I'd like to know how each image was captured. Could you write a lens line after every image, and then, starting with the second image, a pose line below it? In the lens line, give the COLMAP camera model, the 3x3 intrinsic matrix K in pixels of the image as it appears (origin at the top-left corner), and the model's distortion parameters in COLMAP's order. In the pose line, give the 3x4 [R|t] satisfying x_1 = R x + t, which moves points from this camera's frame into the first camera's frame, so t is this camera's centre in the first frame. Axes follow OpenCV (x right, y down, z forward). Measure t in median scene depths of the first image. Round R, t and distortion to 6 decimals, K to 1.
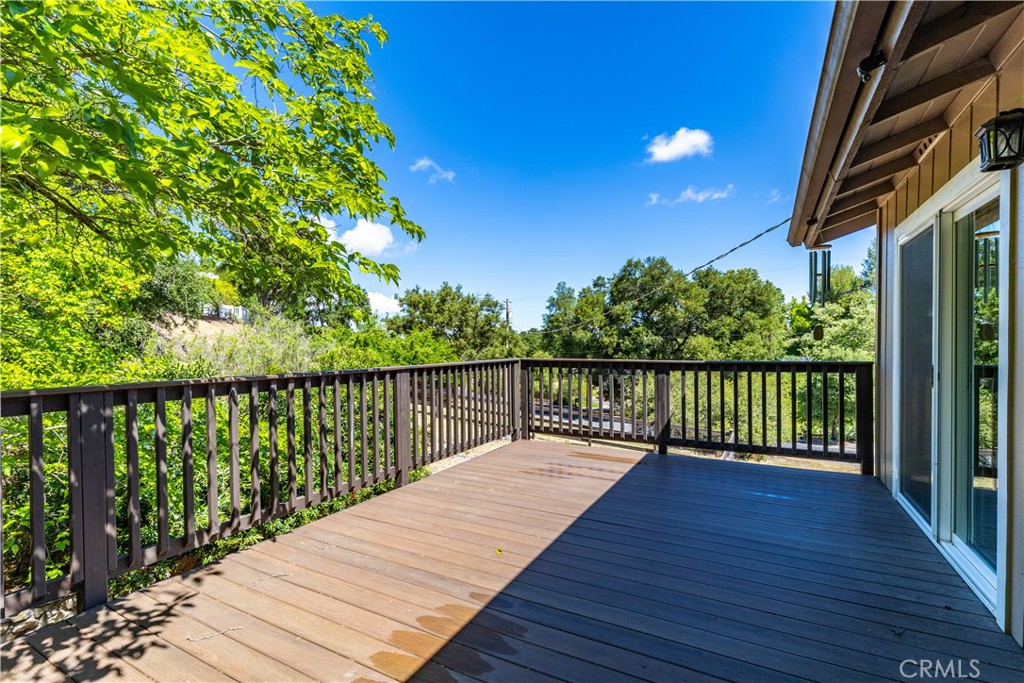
lens RADIAL K [[466.6, 0, 519.7], [0, 466.6, 340.5], [0, 0, 1]] dist [-0.002109, 0.000046]
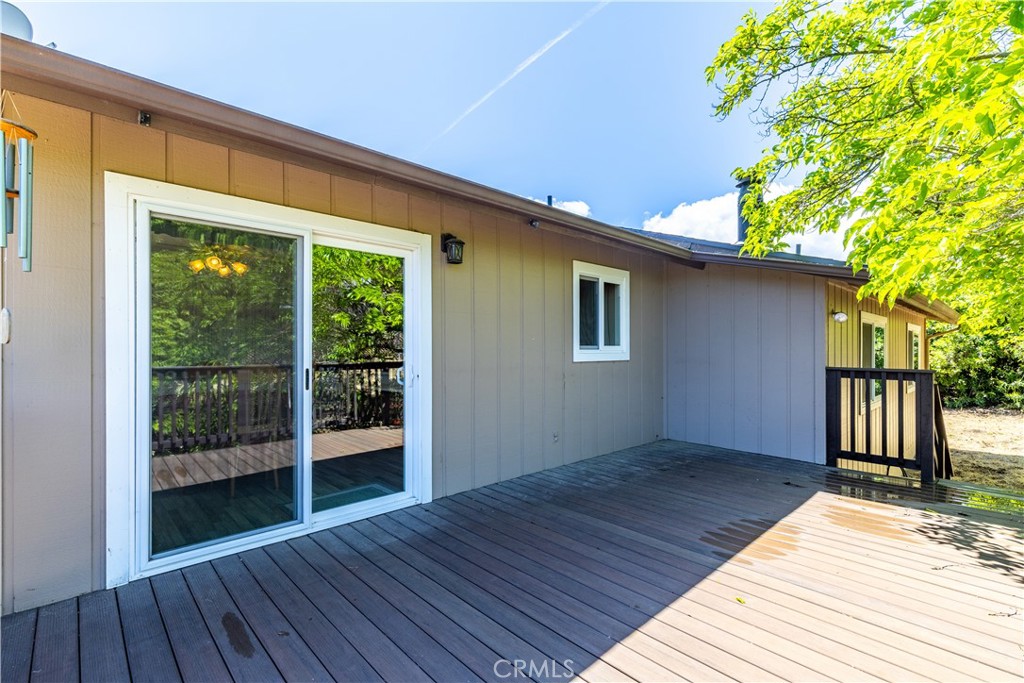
lens RADIAL K [[466.6, 0, 515.2], [0, 466.6, 342.8], [0, 0, 1]] dist [-0.002109, 0.000046]
pose [[-0.949223, 0.001609, 0.314601, 0.004952], [-0.001695, 0.999946, -0.010229, -0.000097], [-0.314601, -0.010243, -0.949169, 0.125977]]
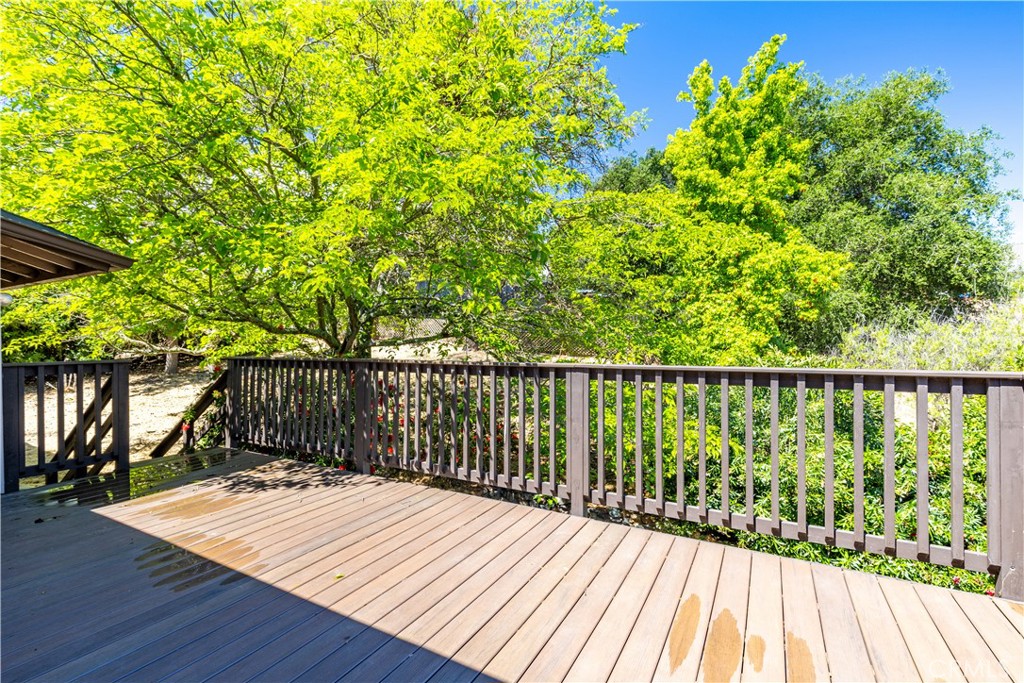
lens RADIAL K [[466.6, 0, 502.3], [0, 466.6, 340.1], [0, 0, 1]] dist [-0.002109, 0.000046]
pose [[-0.040298, 0.004592, -0.999177, 0.052704], [0.011400, 0.999926, 0.004136, 0.000975], [0.999123, -0.011224, -0.040348, 0.087574]]
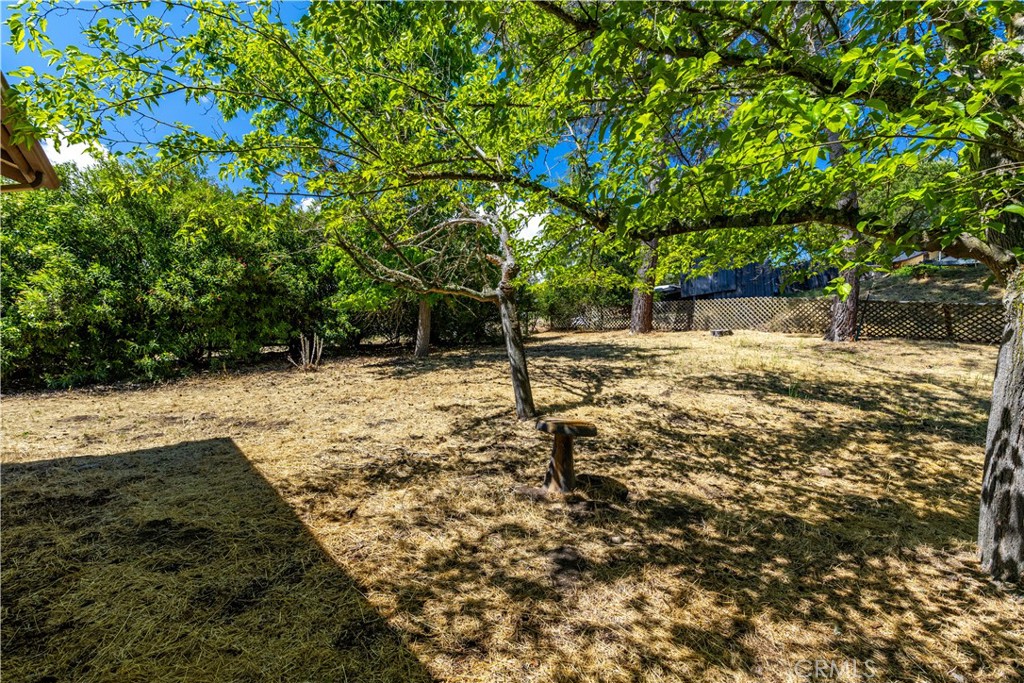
lens RADIAL K [[466.6, 0, 511.0], [0, 466.6, 341.7], [0, 0, 1]] dist [-0.002109, 0.000046]
pose [[-0.407100, -0.037847, -0.912599, -0.092552], [-0.017431, 0.999281, -0.033666, 0.028914], [0.913217, 0.002202, -0.407467, -0.045196]]
